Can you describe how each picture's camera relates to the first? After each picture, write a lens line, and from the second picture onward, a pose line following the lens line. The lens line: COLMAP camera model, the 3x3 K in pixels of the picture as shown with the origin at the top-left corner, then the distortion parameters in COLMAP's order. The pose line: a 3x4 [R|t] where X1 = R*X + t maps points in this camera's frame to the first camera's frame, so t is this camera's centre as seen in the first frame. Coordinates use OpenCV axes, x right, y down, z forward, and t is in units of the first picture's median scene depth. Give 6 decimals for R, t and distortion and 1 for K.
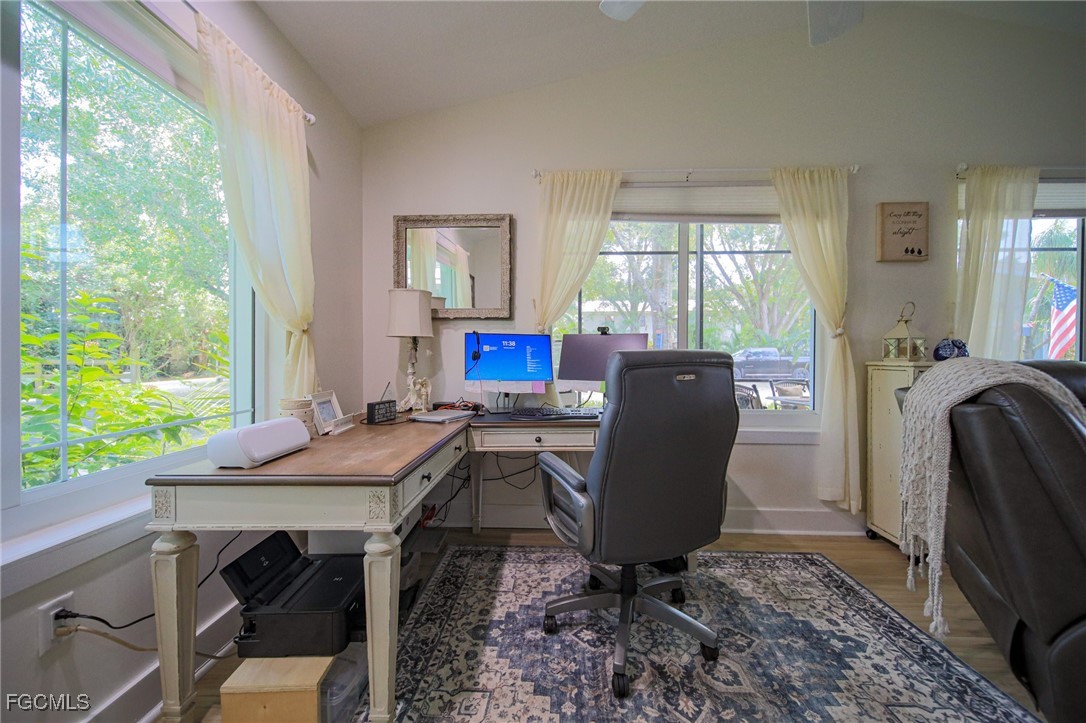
lens RADIAL K [[404.7, 0, 532.4], [0, 404.7, 360.6], [0, 0, 1]] dist [0.000050, -0.001430]
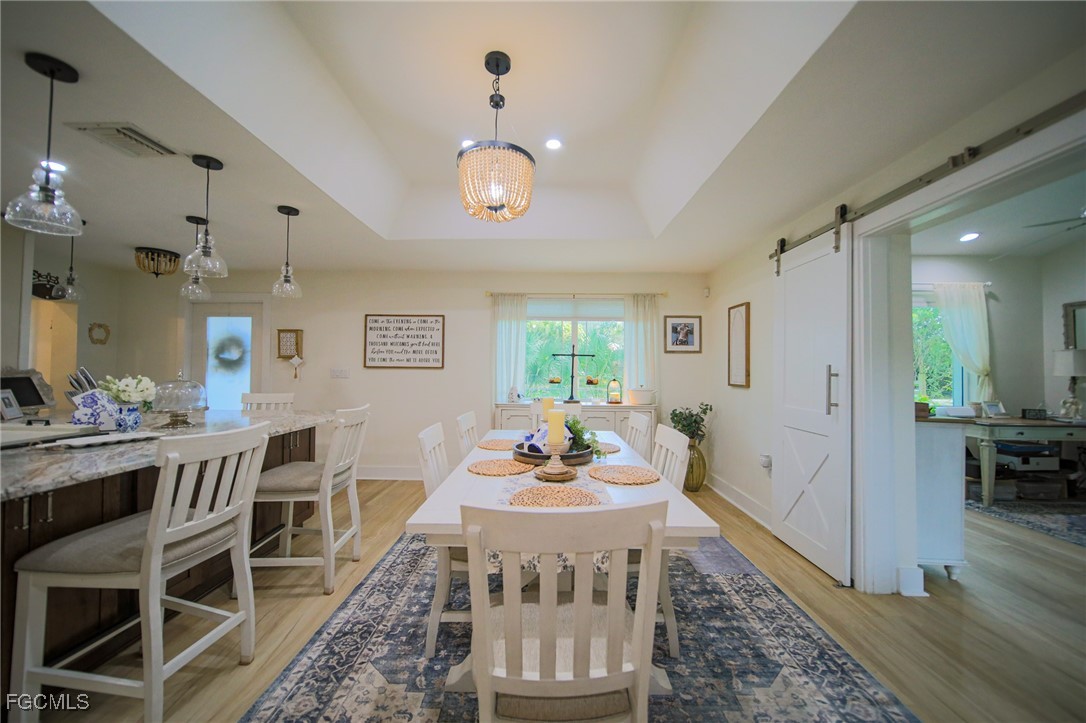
lens RADIAL K [[404.7, 0, 543.2], [0, 404.7, 360.3], [0, 0, 1]] dist [0.000050, -0.001430]
pose [[0.037728, -0.026464, -0.998938, 1.482725], [-0.021165, 0.999404, -0.027276, -0.034458], [0.999064, 0.022171, 0.037145, -1.463625]]
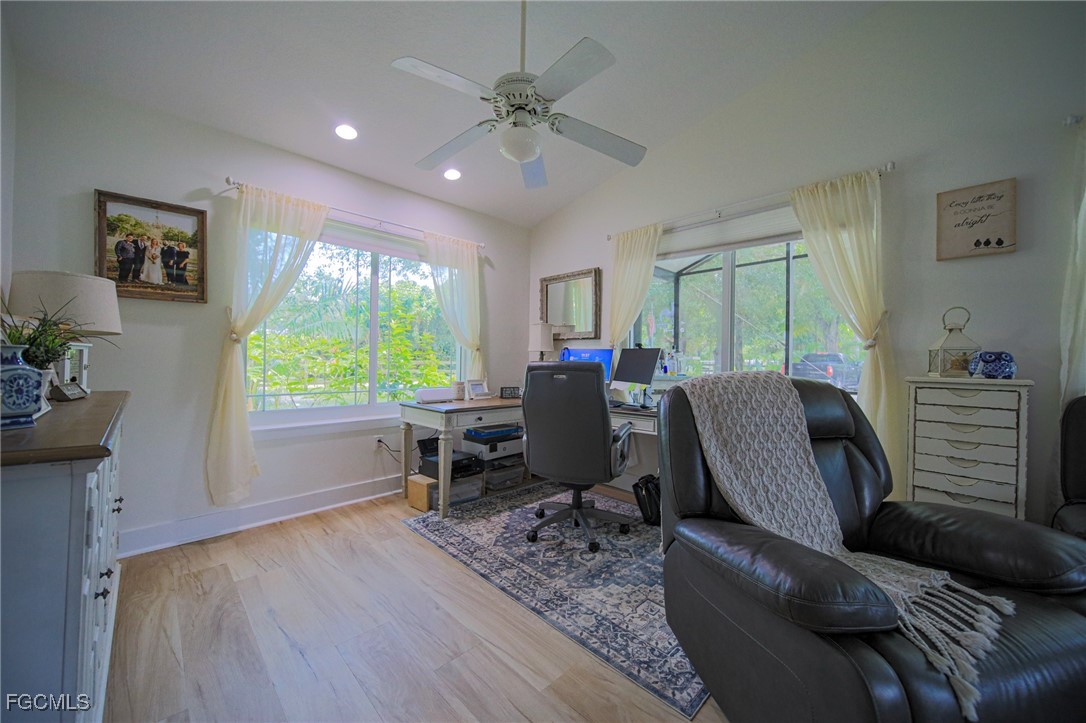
lens RADIAL K [[404.7, 0, 548.2], [0, 404.7, 359.0], [0, 0, 1]] dist [0.000050, -0.001430]
pose [[0.731025, 0.007814, -0.682306, 0.963194], [-0.020071, 0.999748, -0.010055, -0.011257], [0.682056, 0.021045, 0.730997, -0.223568]]
